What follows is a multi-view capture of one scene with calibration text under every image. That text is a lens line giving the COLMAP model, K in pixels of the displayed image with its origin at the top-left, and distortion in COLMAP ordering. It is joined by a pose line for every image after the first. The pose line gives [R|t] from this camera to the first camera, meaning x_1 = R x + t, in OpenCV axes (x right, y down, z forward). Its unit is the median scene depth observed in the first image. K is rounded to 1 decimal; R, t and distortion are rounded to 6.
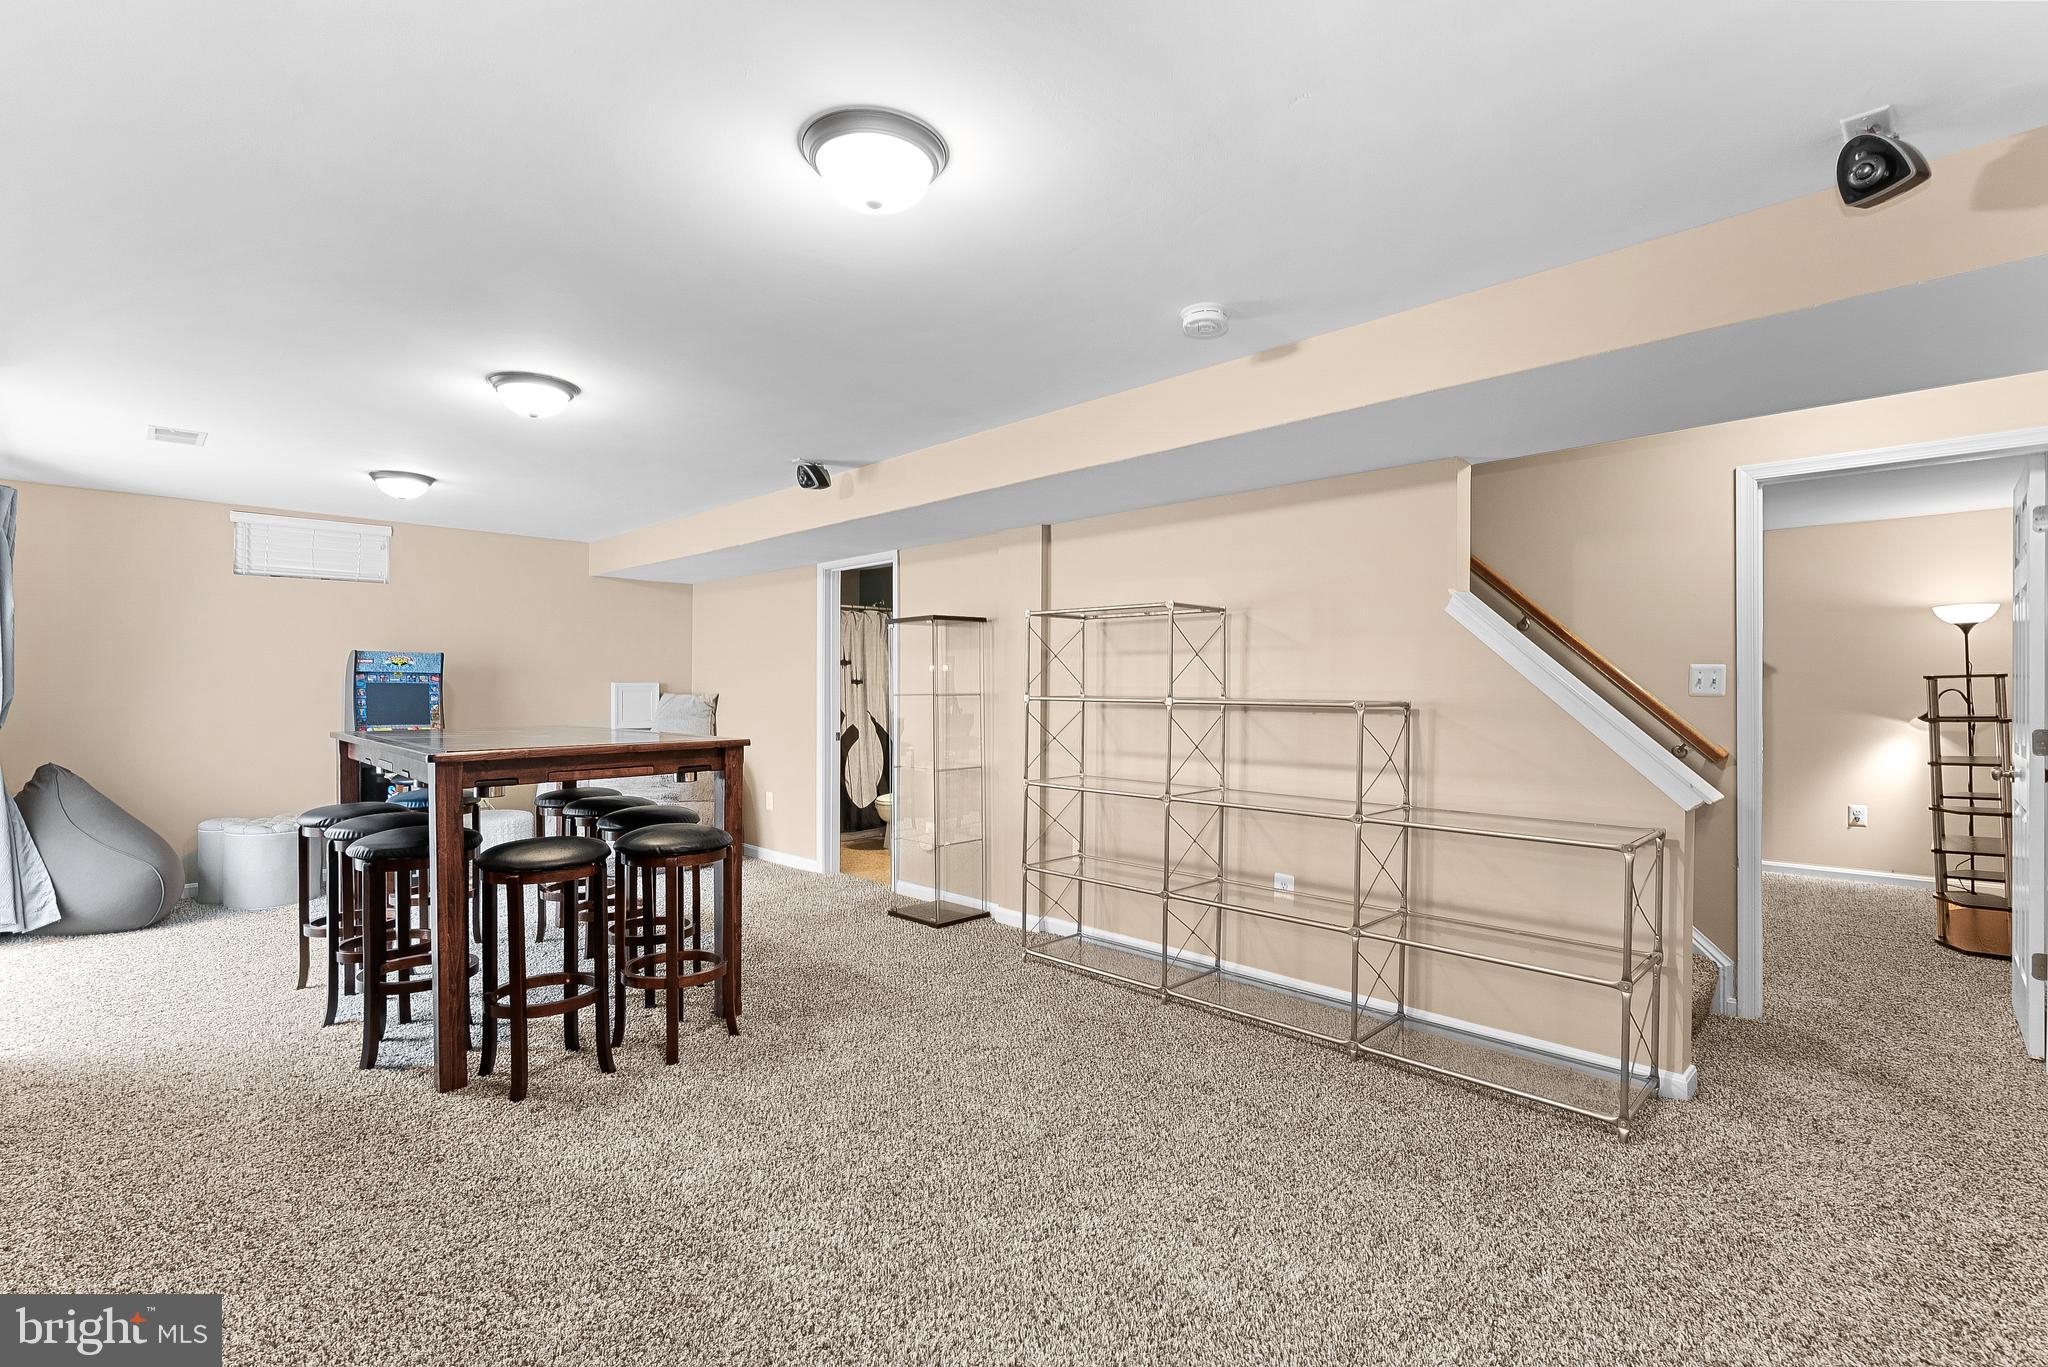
lens RADIAL K [[937.3, 0, 1008.9], [0, 937.3, 695.3], [0, 0, 1]] dist [-0.002618, 0.001705]
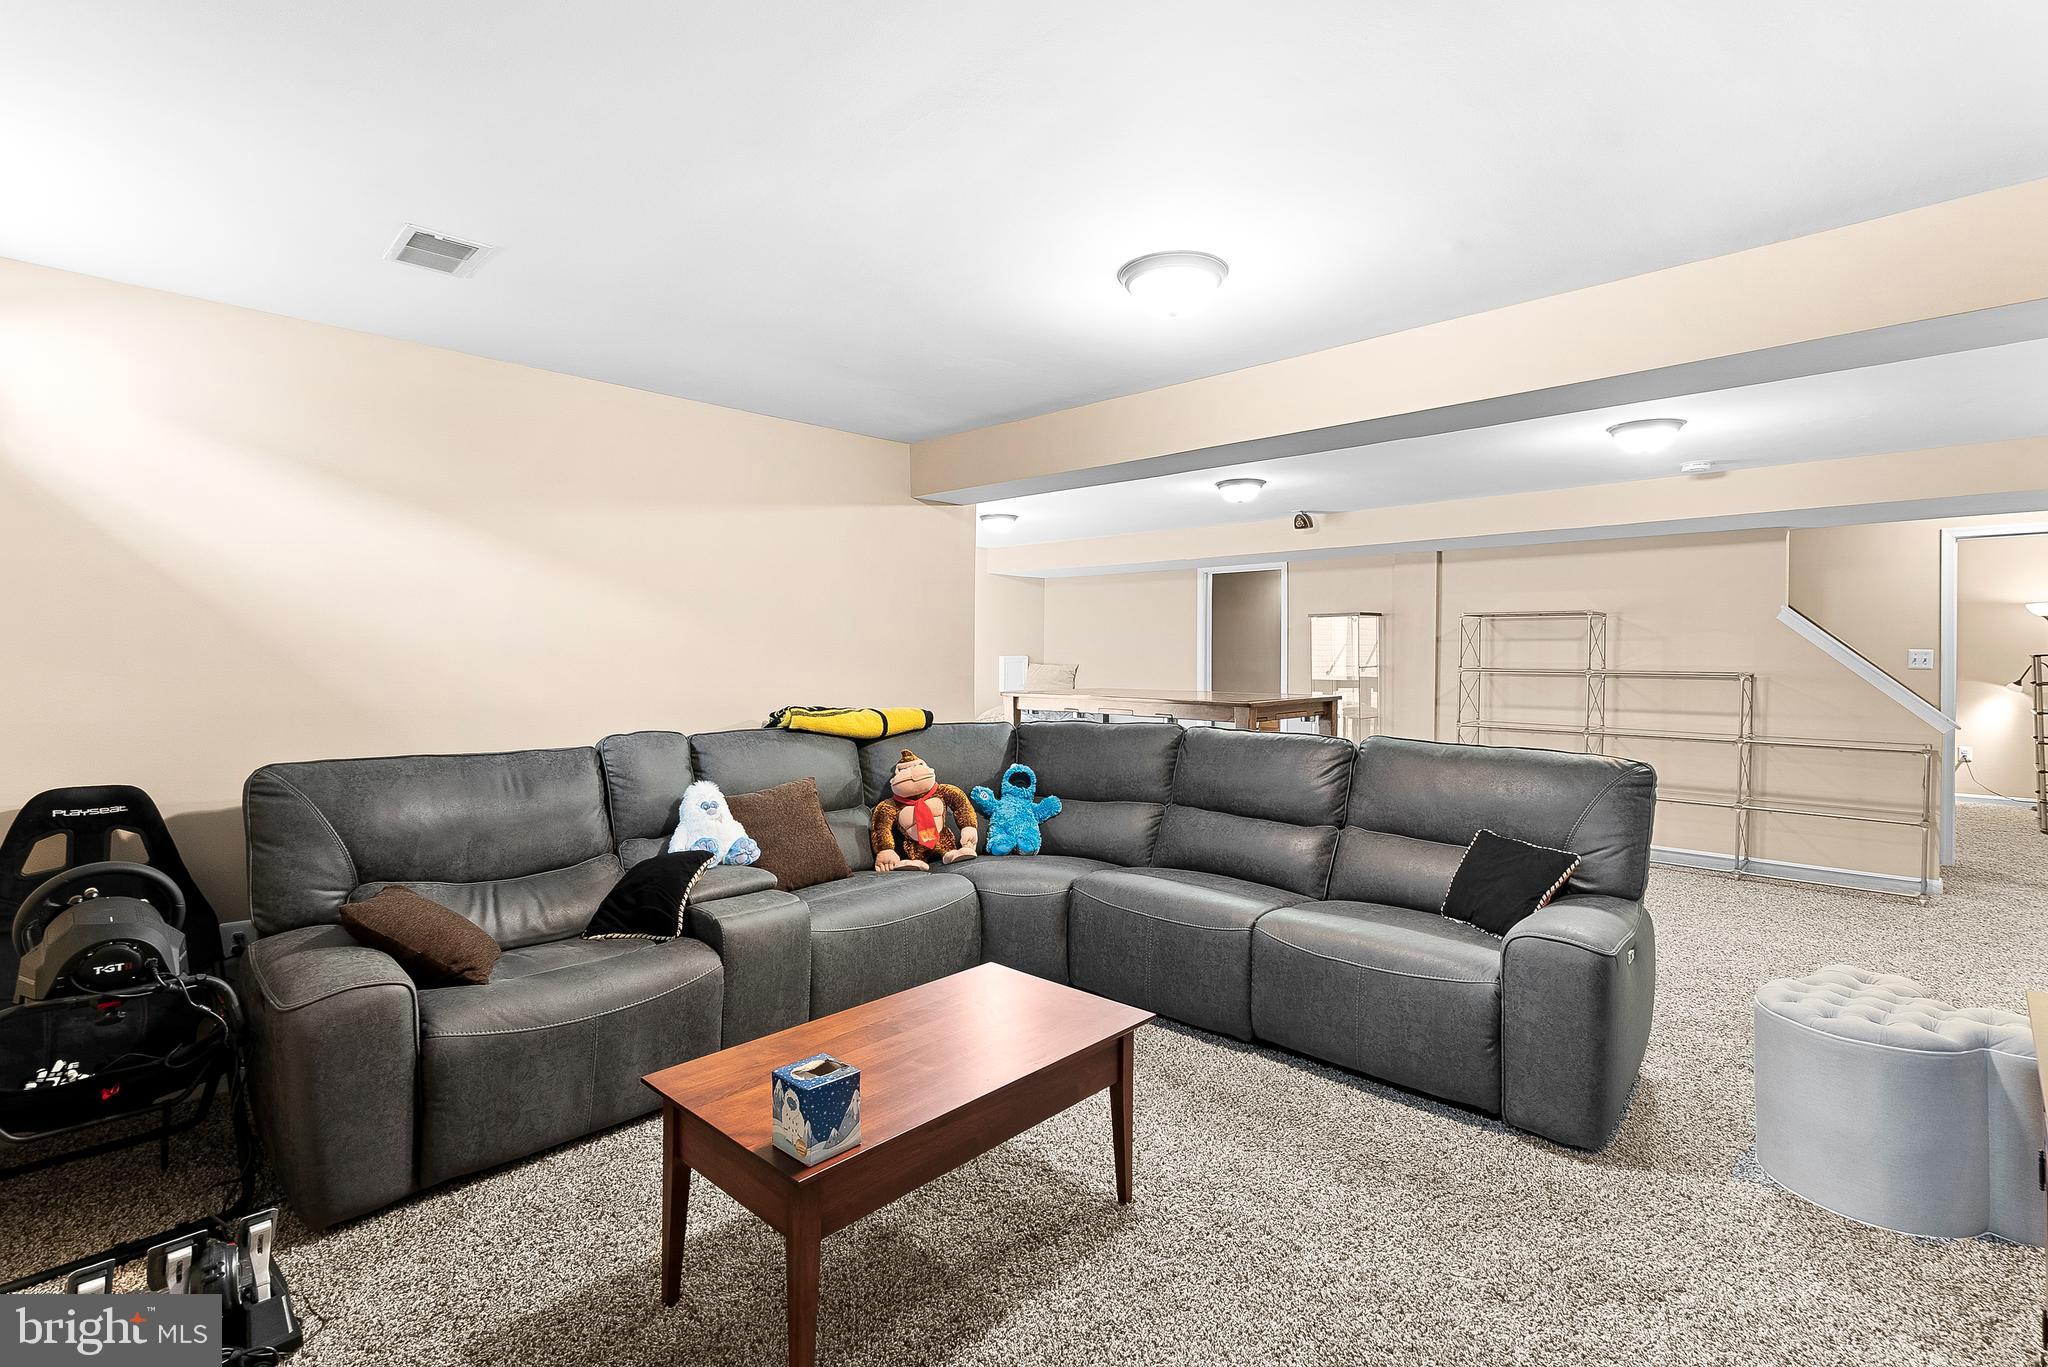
lens RADIAL K [[937.3, 0, 1019.4], [0, 937.3, 670.4], [0, 0, 1]] dist [-0.002618, 0.001705]
pose [[0.999976, 0.000730, 0.006908, -0.528709], [-0.000791, 0.999961, 0.008836, -0.006498], [-0.006901, -0.008841, 0.999937, -0.389686]]
